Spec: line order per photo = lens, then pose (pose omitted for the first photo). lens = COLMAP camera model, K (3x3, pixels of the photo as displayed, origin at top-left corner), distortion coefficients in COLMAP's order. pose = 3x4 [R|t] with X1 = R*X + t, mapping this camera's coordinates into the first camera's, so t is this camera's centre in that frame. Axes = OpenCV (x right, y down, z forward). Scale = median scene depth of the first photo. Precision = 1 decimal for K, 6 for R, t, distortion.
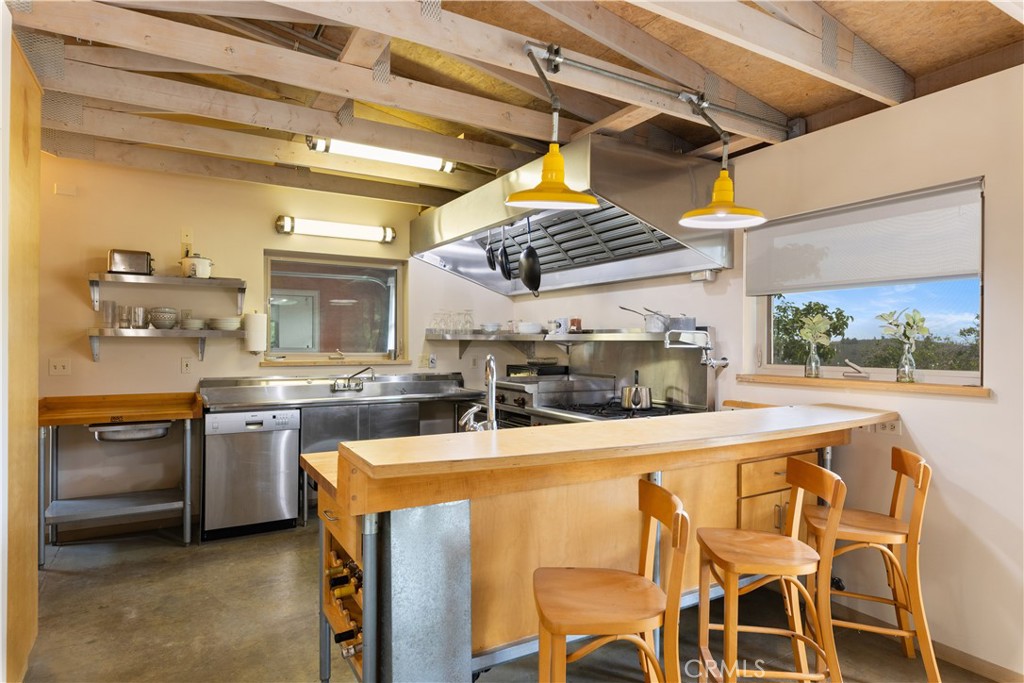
lens RADIAL K [[585.9, 0, 512.9], [0, 585.9, 344.2], [0, 0, 1]] dist [-0.001192, 0.001773]
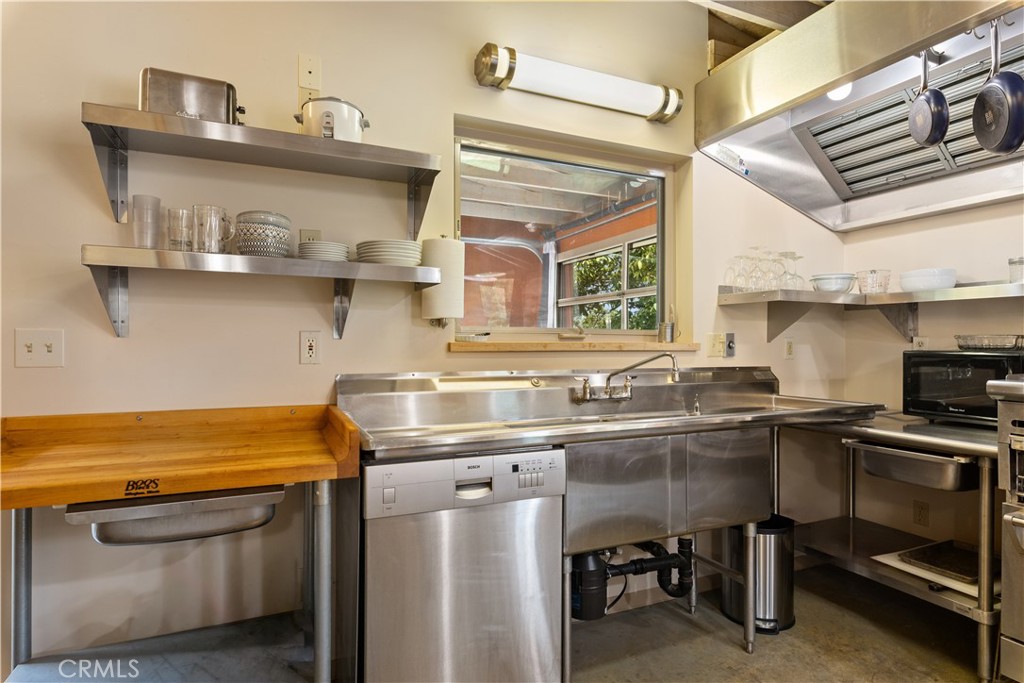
lens RADIAL K [[545.1, 0, 512.0], [0, 545.1, 341.5], [0, 0, 1]] dist [-0.017018, -0.000267]
pose [[0.994331, -0.005122, -0.106207, -0.354341], [0.004314, 0.999960, -0.007836, 0.036090], [0.106242, 0.007333, 0.994313, 0.591828]]
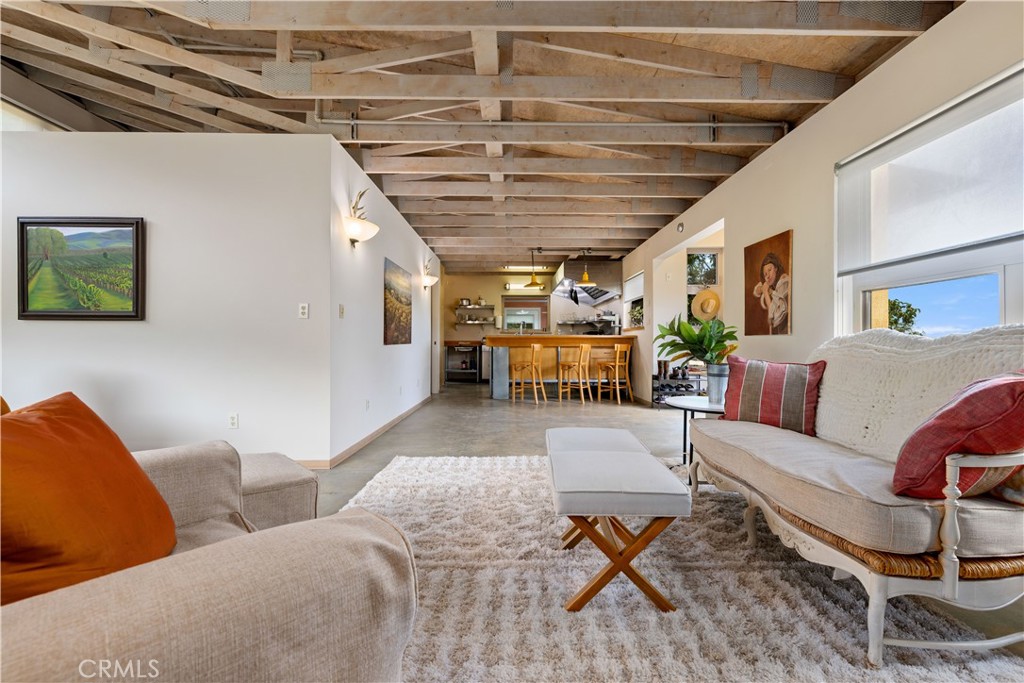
lens RADIAL K [[443.1, 0, 512.0], [0, 443.1, 341.5], [0, 0, 1]] dist [-0.000067, -0.000012]
pose [[0.866223, -0.005402, -0.499629, 0.853279], [0.001329, 0.999963, -0.008507, 0.110067], [0.499657, 0.006705, 0.866198, -1.075159]]
